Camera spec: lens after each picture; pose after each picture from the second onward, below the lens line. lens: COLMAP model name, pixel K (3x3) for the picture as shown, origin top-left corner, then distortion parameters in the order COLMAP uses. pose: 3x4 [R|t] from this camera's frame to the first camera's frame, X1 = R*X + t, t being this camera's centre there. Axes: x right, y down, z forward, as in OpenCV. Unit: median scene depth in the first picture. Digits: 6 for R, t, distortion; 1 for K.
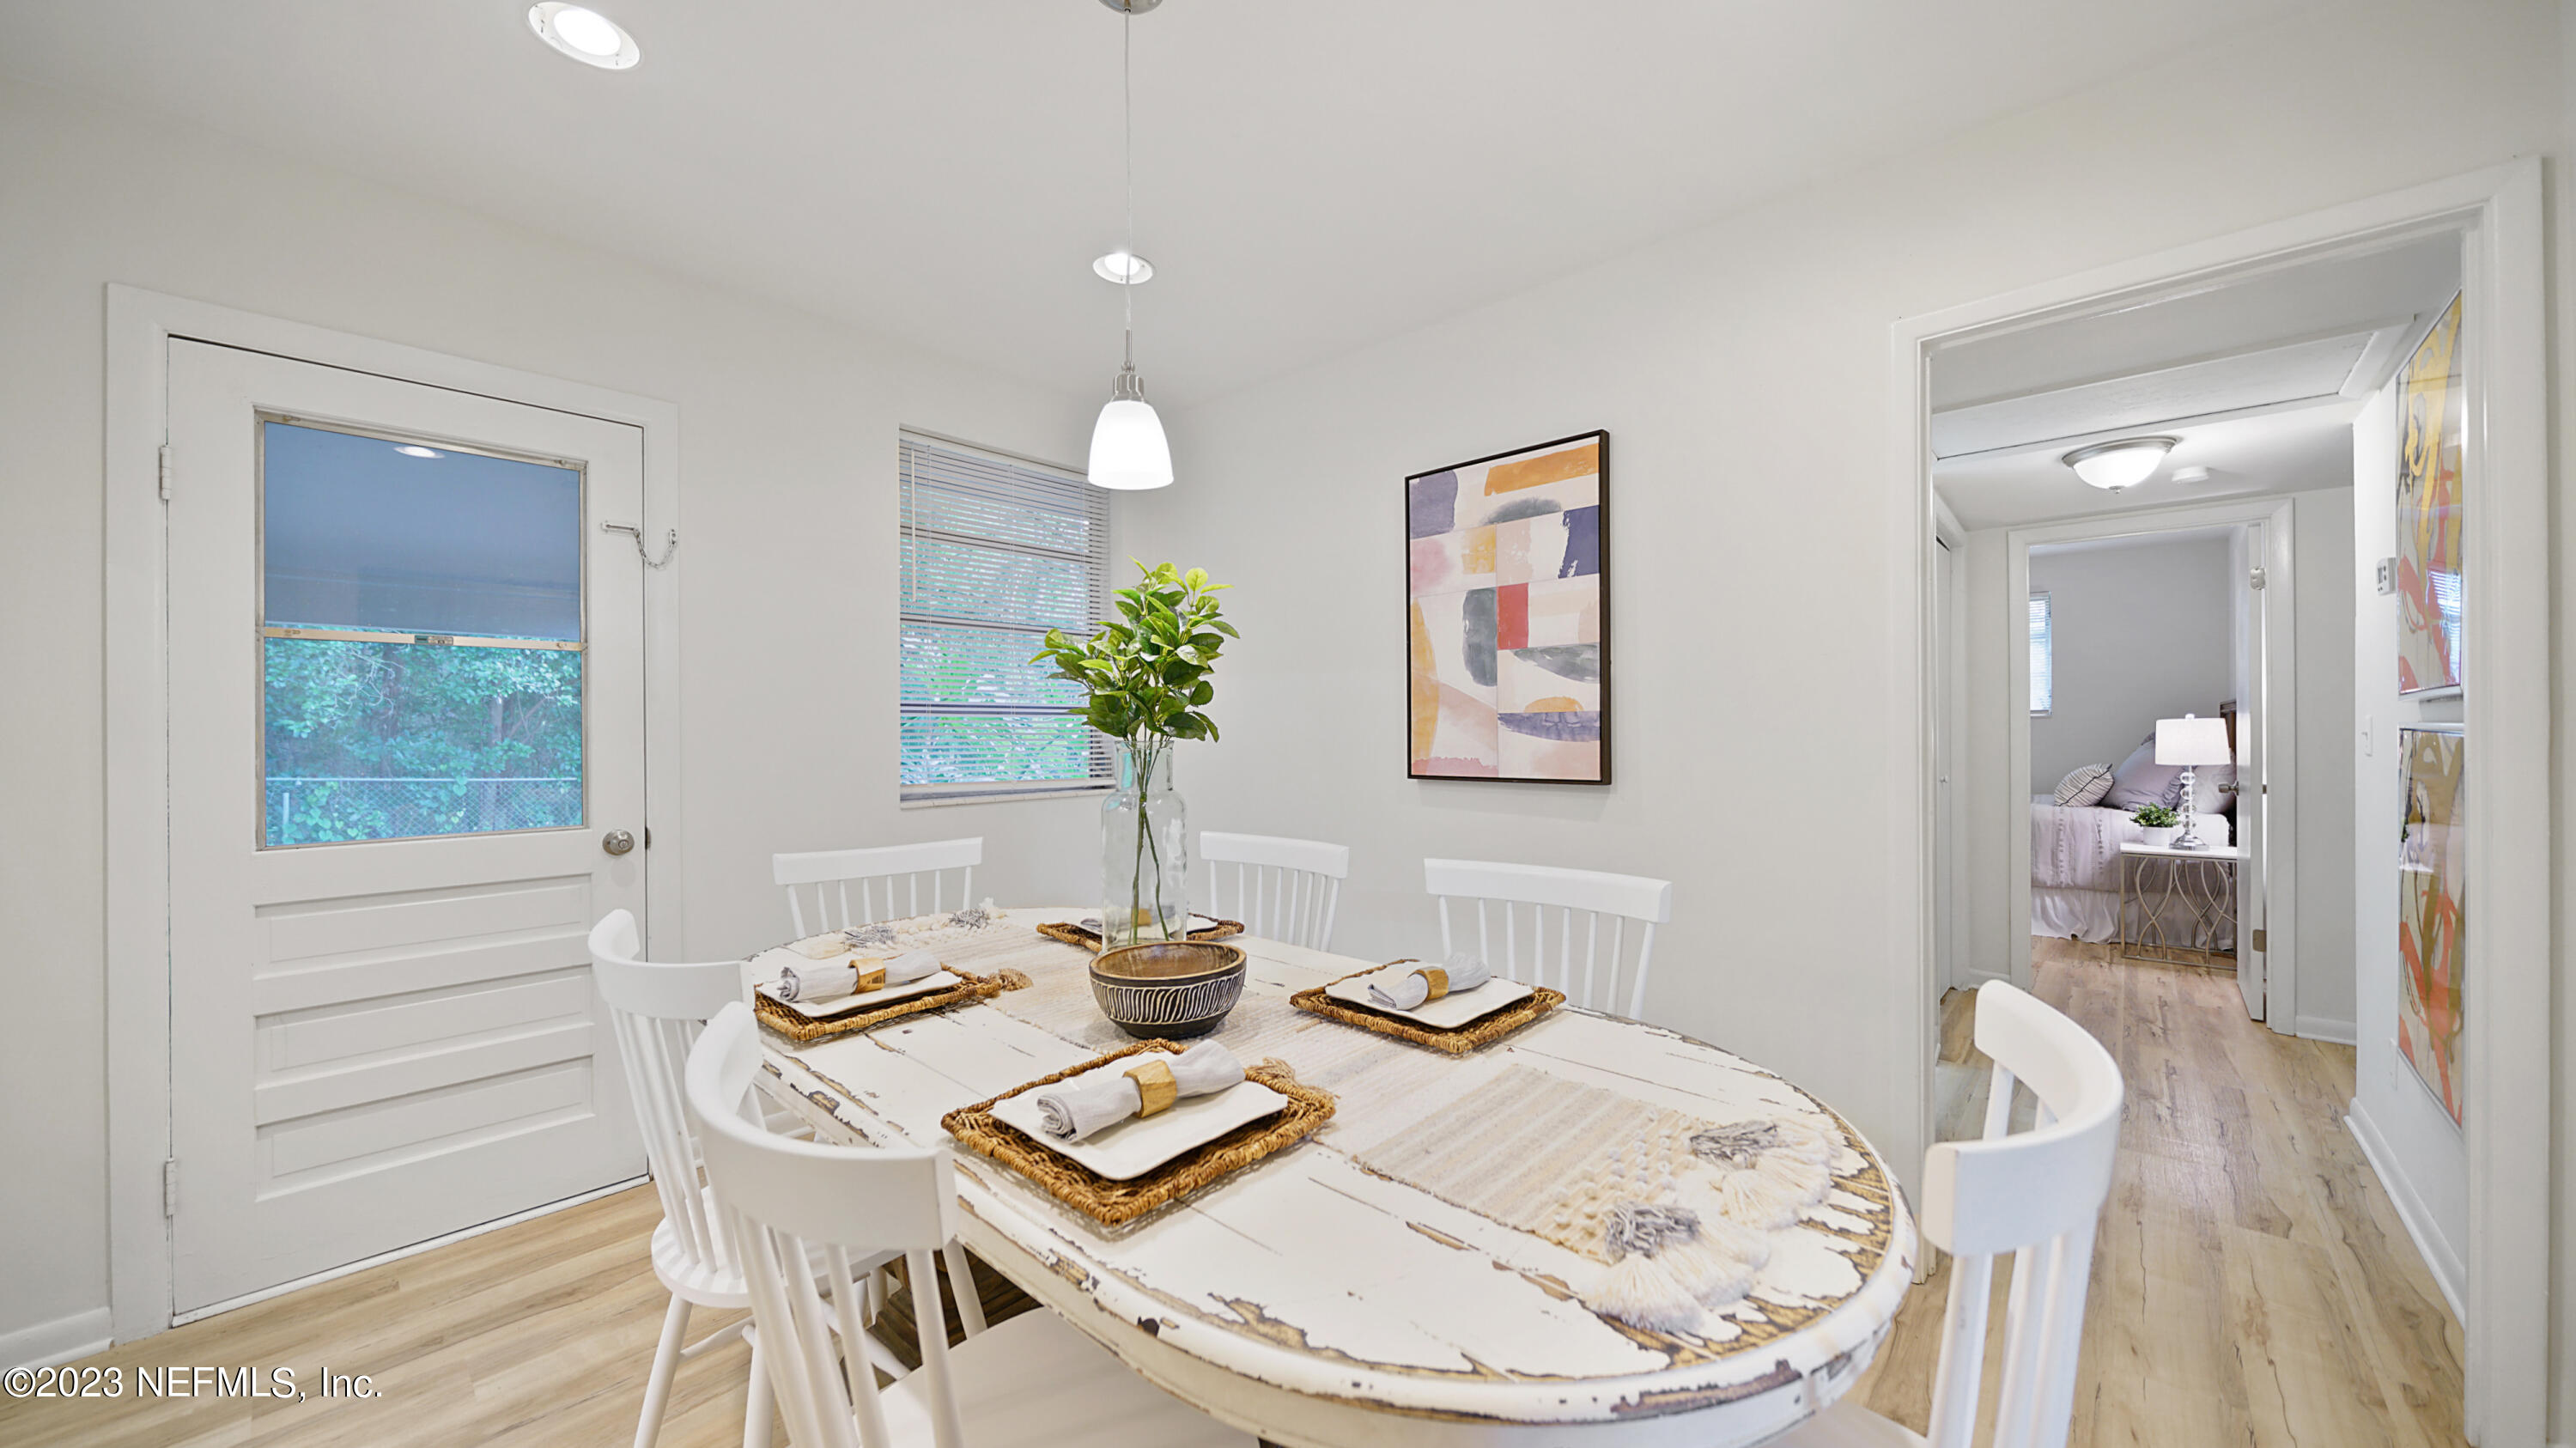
lens RADIAL K [[903.2, 0, 1289.6], [0, 903.2, 732.3], [0, 0, 1]] dist [-0.008087, -0.000205]
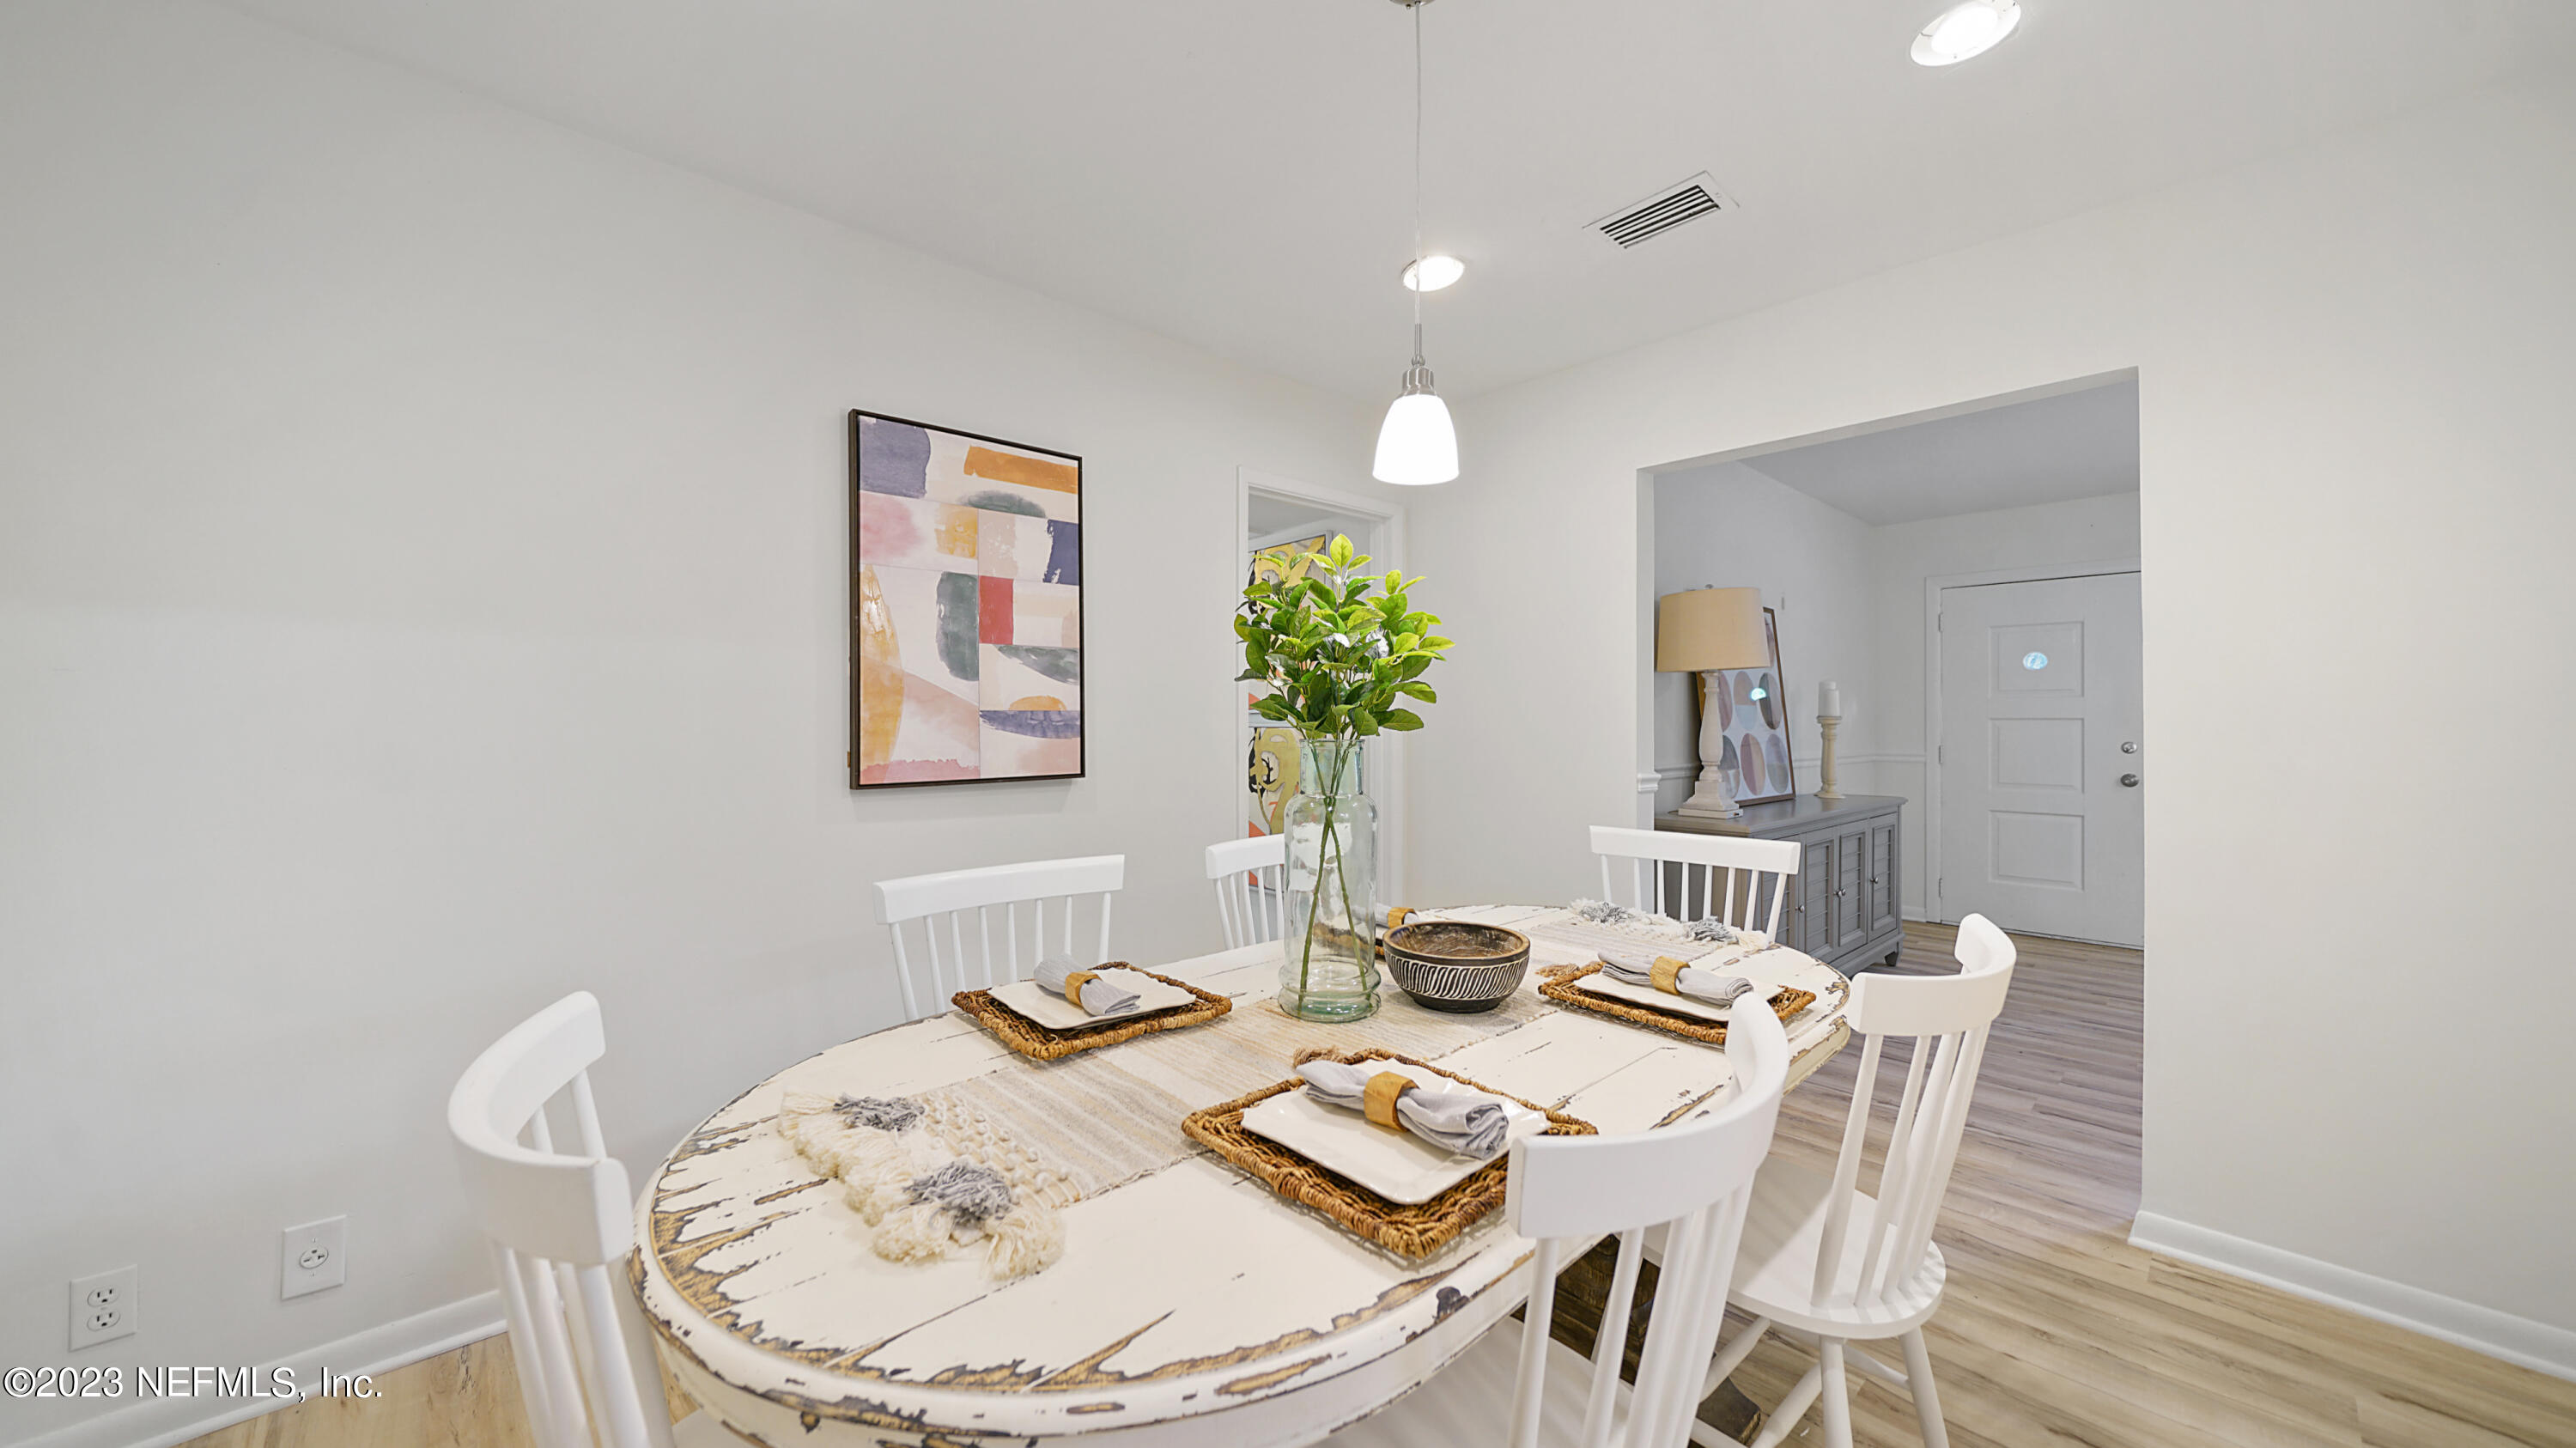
lens RADIAL K [[903.2, 0, 1274.2], [0, 903.2, 721.5], [0, 0, 1]] dist [-0.008087, -0.000205]
pose [[0.101363, 0.002486, 0.994846, -0.675062], [0.001551, 0.999995, -0.002657, -0.006481], [-0.994848, 0.001812, 0.101359, 0.601886]]
